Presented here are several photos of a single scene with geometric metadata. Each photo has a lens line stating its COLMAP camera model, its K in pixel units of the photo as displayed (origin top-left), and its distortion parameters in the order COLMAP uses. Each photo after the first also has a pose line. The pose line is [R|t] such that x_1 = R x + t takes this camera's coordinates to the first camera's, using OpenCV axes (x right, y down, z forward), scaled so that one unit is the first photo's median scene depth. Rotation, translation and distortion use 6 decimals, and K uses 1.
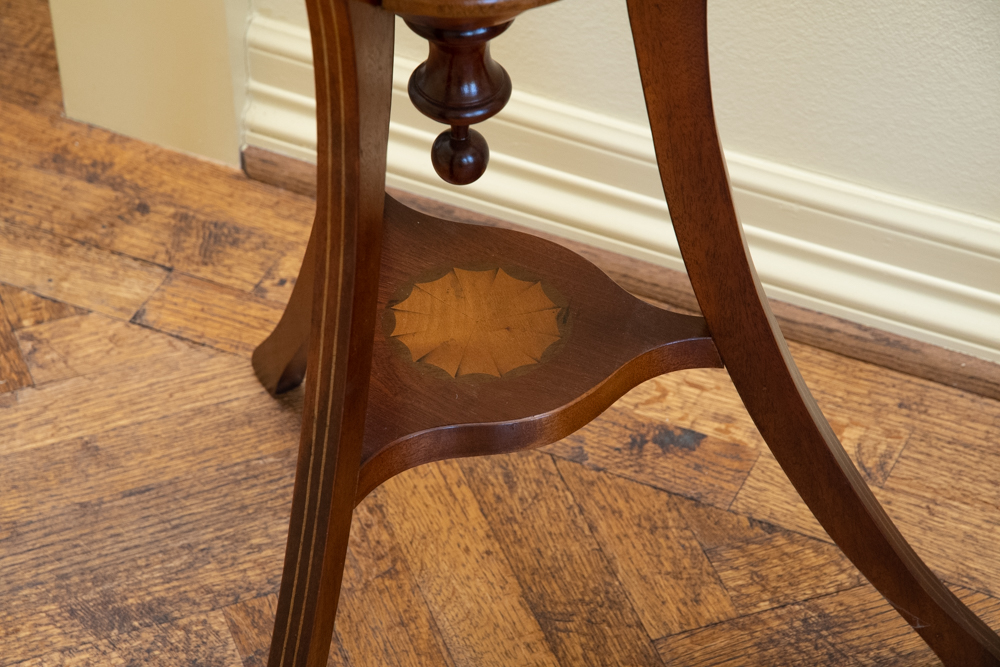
lens RADIAL K [[3348.9, 0, 500.0], [0, 3348.9, 333.5], [0, 0, 1]] dist [0.878369, 2.202154]
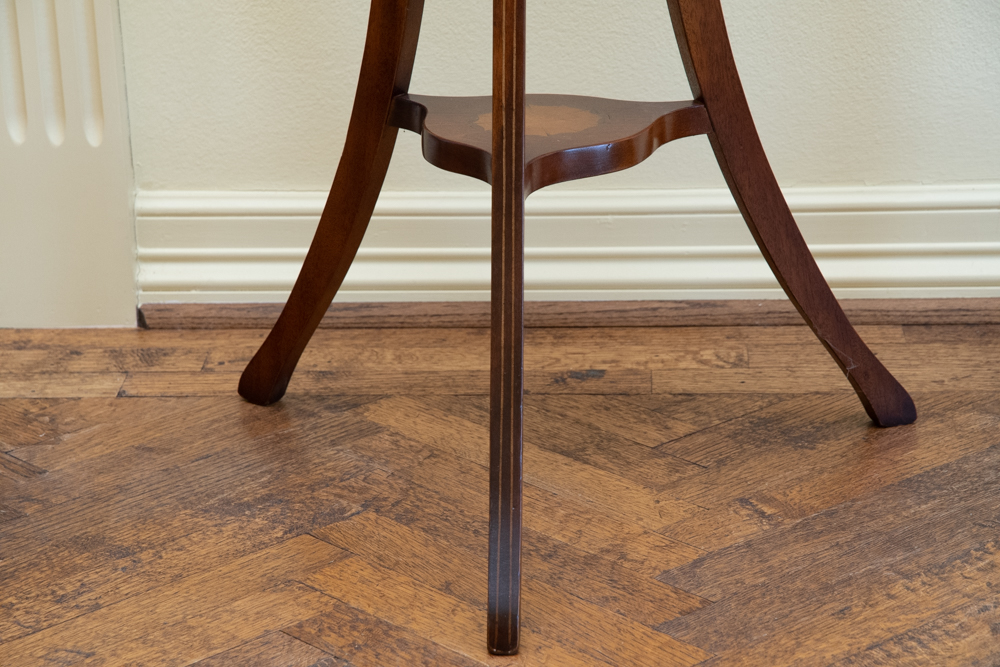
lens RADIAL K [[3348.9, 0, 500.0], [0, 3348.9, 333.5], [0, 0, 1]] dist [0.878369, 2.202154]
pose [[0.916639, -0.123742, 0.380080, -0.464392], [0.271507, 0.890604, -0.364840, 0.478445], [-0.293355, 0.437621, 0.849959, -0.078775]]
